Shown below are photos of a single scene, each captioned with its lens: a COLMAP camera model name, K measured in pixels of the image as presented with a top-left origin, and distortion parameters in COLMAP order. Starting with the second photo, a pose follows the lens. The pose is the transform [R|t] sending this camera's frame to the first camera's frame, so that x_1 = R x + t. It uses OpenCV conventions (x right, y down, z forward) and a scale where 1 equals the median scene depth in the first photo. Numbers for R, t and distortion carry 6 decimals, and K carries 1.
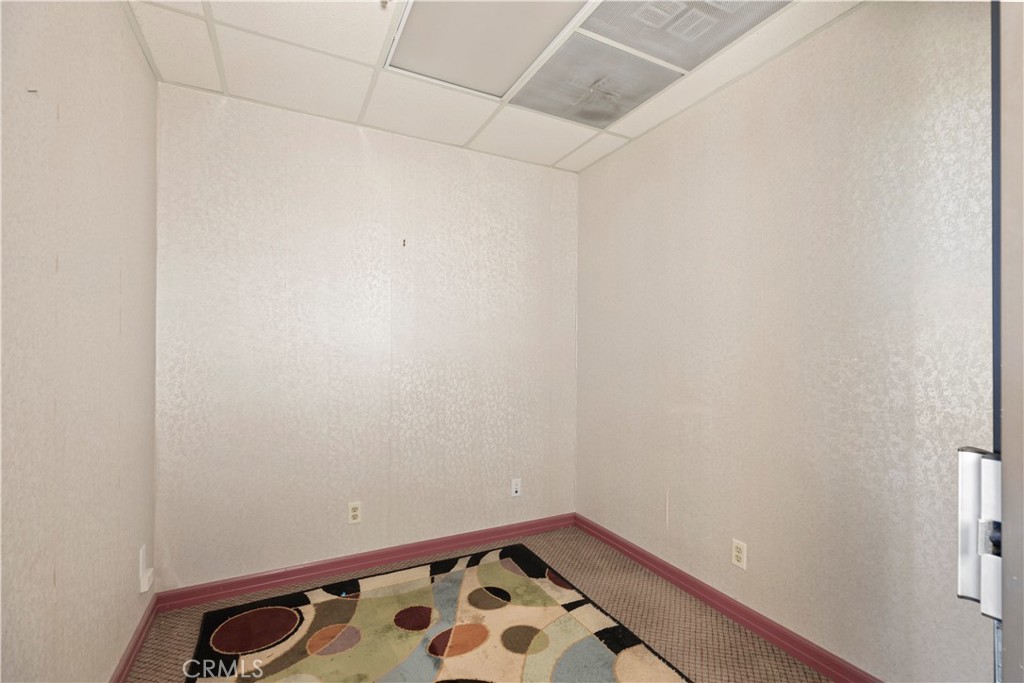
lens RADIAL K [[454.1, 0, 513.2], [0, 454.1, 343.2], [0, 0, 1]] dist [-0.000727, 0.000008]
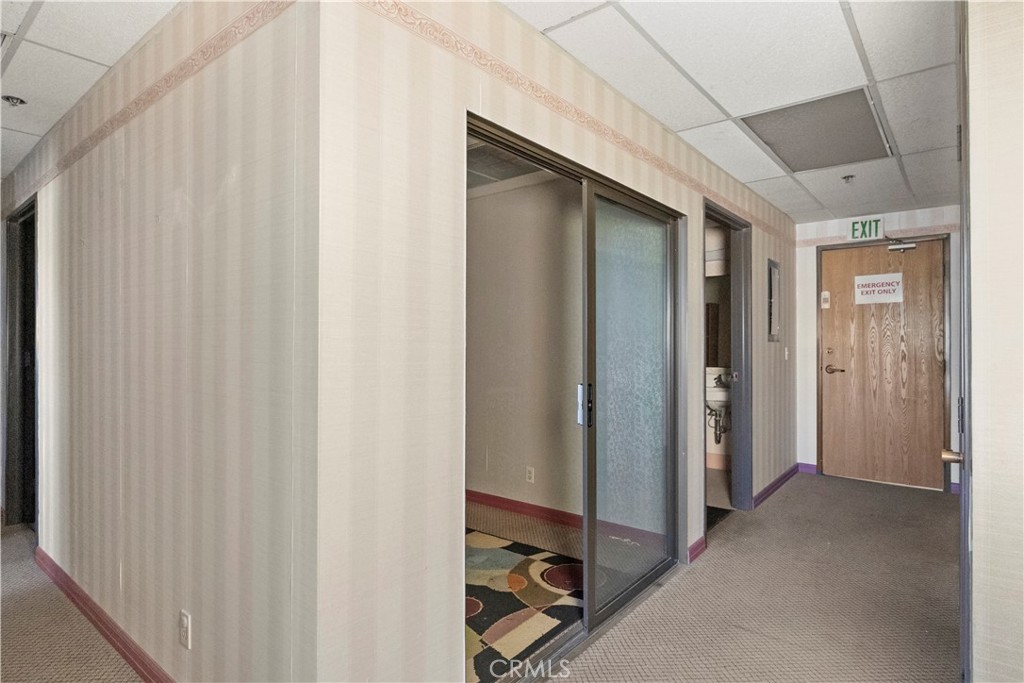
lens RADIAL K [[552.9, 0, 511.5], [0, 552.9, 342.9], [0, 0, 1]] dist [0.000013, 0.000000]
pose [[0.916519, 0.000535, 0.399990, -0.391010], [-0.000664, 1.000000, 0.000185, -0.018332], [-0.399990, -0.000435, 0.916519, -0.864074]]
